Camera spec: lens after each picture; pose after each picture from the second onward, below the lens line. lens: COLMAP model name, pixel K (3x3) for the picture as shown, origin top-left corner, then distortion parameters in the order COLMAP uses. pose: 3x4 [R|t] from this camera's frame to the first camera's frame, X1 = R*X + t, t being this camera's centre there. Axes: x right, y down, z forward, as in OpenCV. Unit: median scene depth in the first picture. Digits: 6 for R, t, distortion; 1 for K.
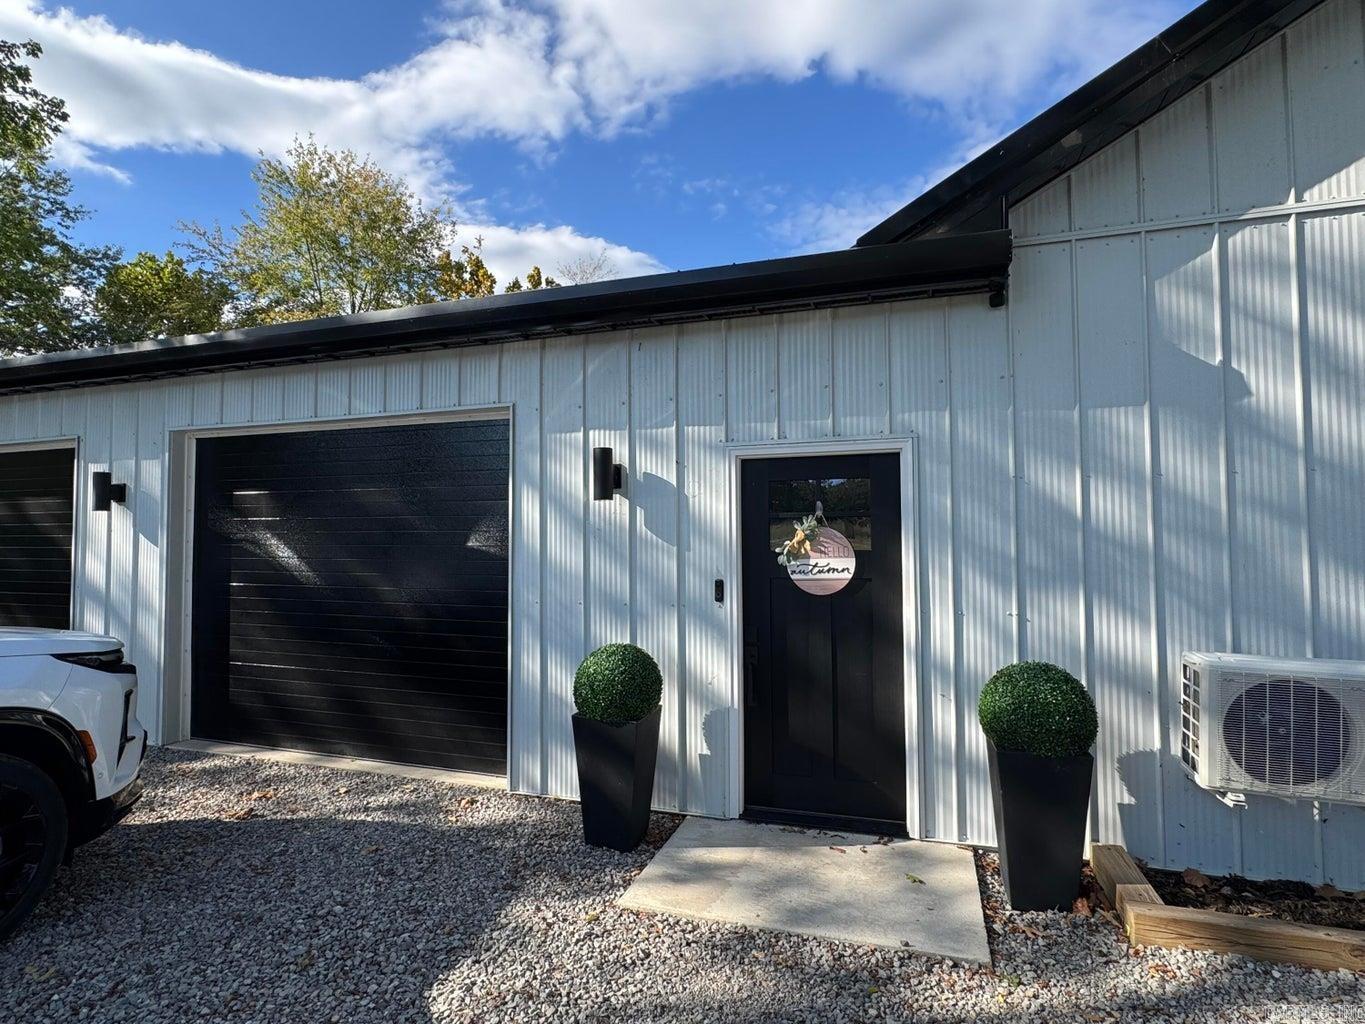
lens RADIAL K [[718.9, 0, 681.3], [0, 718.9, 511.2], [0, 0, 1]] dist [-0.007649, 0.001701]
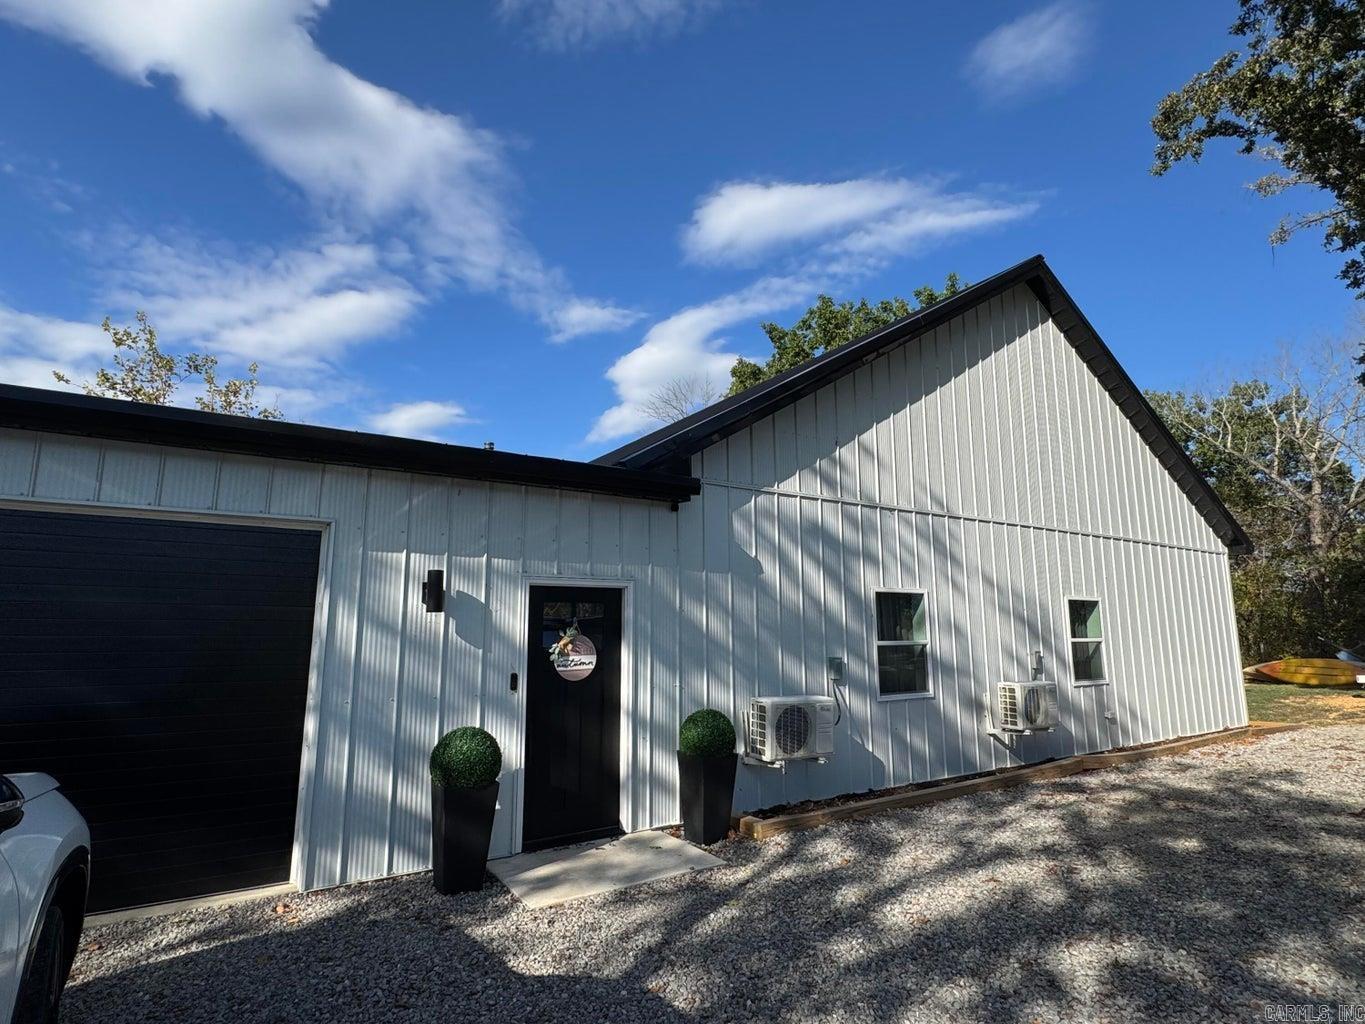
lens RADIAL K [[718.9, 0, 687.9], [0, 718.9, 511.7], [0, 0, 1]] dist [-0.007649, 0.001701]
pose [[0.613421, 0.132533, 0.778556, -0.881425], [-0.032212, 0.989197, -0.143011, -0.025876], [-0.789099, 0.062648, 0.611063, -0.120658]]
